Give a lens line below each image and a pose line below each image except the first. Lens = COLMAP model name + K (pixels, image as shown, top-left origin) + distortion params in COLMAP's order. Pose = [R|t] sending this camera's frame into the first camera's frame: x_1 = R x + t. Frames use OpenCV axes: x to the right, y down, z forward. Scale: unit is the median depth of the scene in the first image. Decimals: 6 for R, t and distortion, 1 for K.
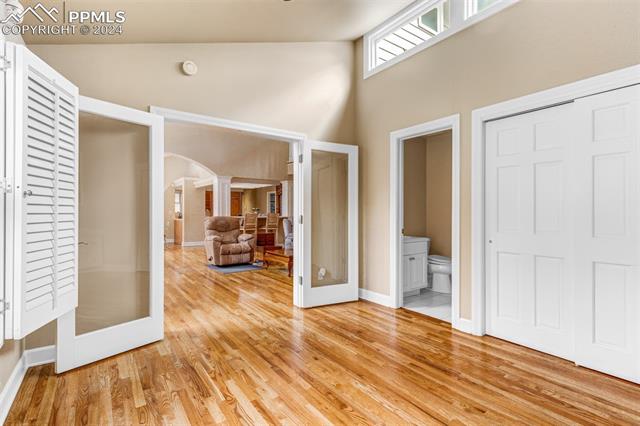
lens RADIAL K [[314.9, 0, 322.9], [0, 314.9, 210.4], [0, 0, 1]] dist [-0.003016, -0.000092]
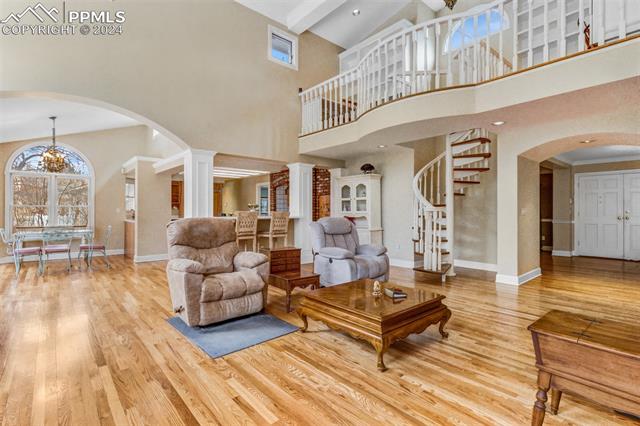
lens RADIAL K [[314.9, 0, 333.4], [0, 314.9, 207.4], [0, 0, 1]] dist [-0.003016, -0.000092]
pose [[0.993644, 0.001546, 0.112561, -0.156343], [-0.001387, 0.999998, -0.001497, 0.001032], [-0.112563, 0.001331, 0.993644, 0.437654]]
